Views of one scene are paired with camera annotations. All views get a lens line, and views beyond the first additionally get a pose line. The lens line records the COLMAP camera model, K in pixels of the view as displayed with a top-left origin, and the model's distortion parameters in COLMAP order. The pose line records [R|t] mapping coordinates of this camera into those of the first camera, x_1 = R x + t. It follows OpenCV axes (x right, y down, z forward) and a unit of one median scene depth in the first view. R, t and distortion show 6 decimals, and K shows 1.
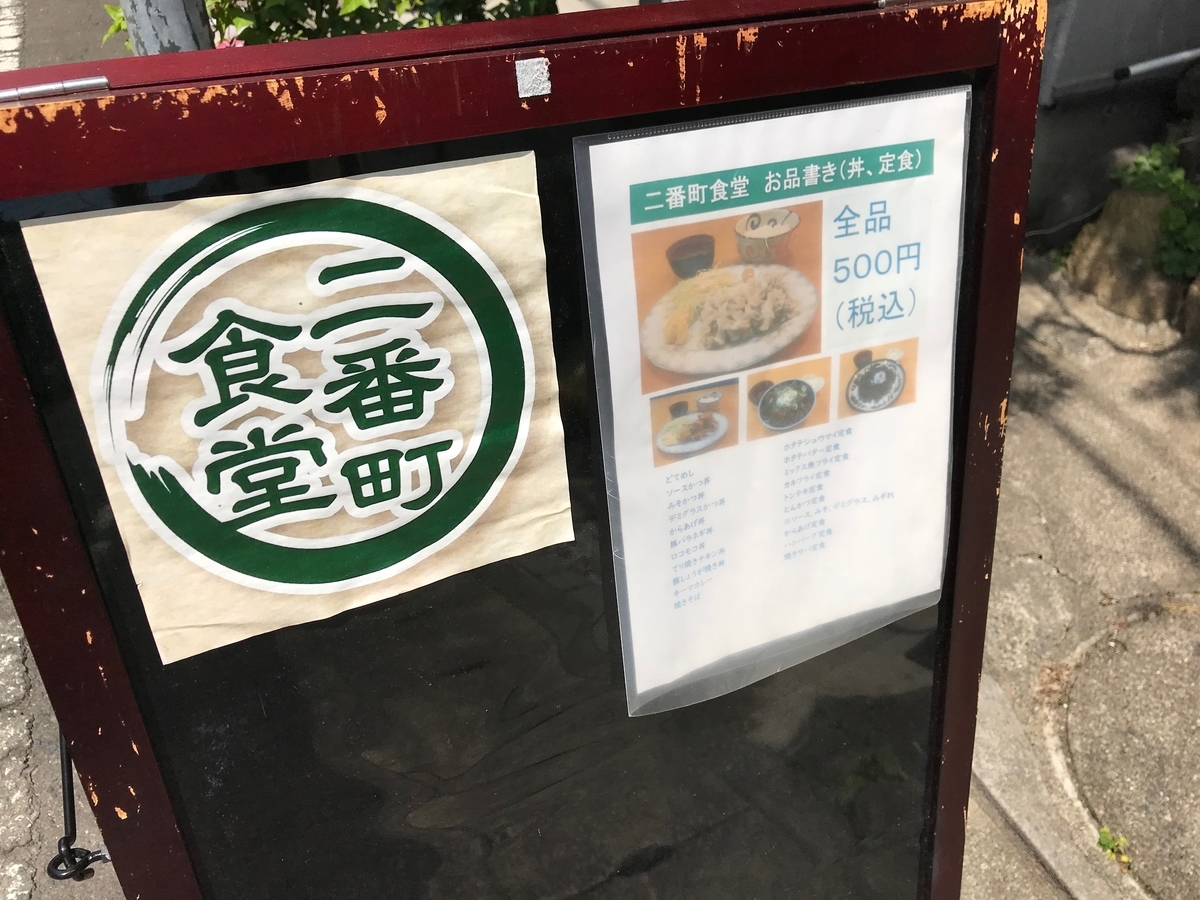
lens RADIAL K [[989.1, 0, 614.6], [0, 989.1, 449.8], [0, 0, 1]] dist [0.004782, -0.011297]
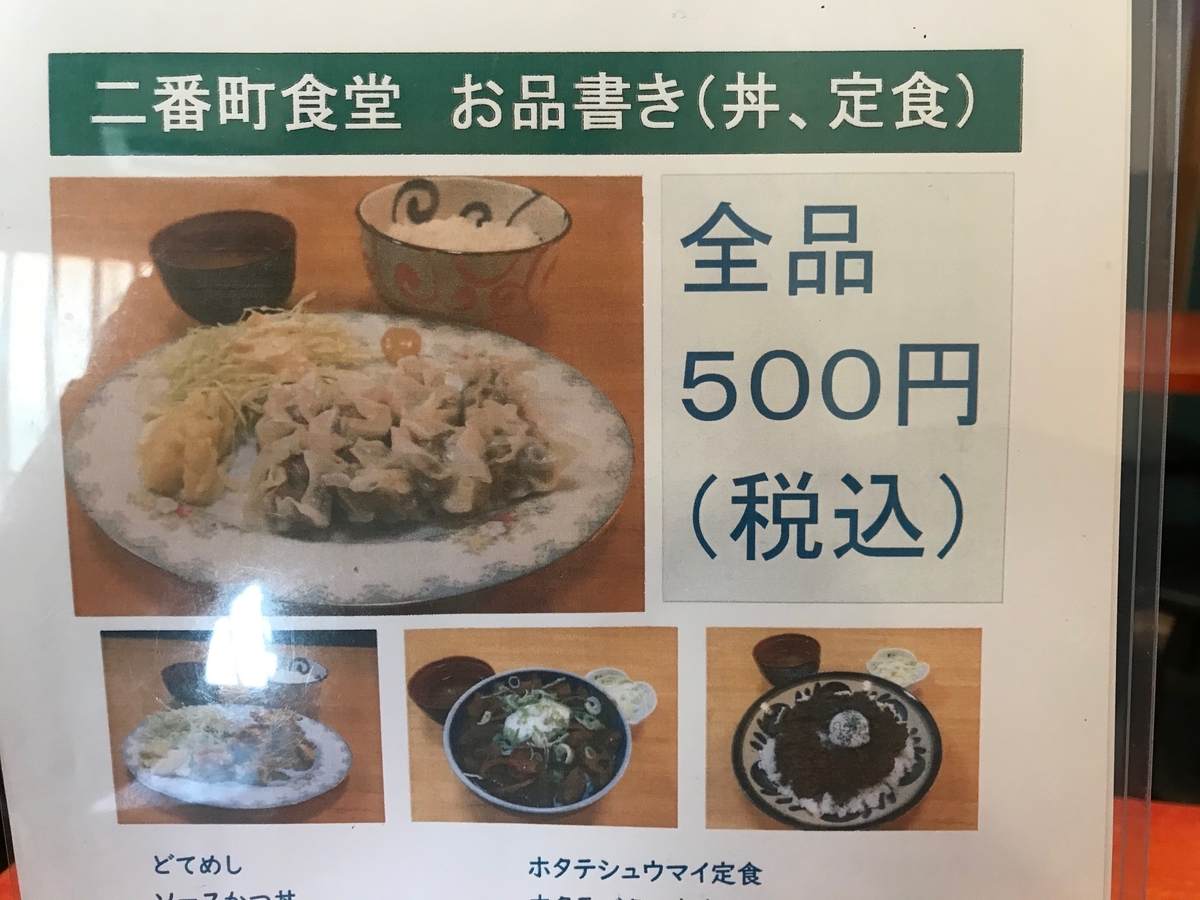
lens RADIAL K [[989.1, 0, 614.6], [0, 989.1, 449.8], [0, 0, 1]] dist [0.004782, -0.011297]
pose [[0.909551, 0.100550, -0.403245, 0.351089], [-0.225411, 0.934527, -0.275406, -0.055308], [0.349152, 0.341392, 0.872665, 0.700582]]
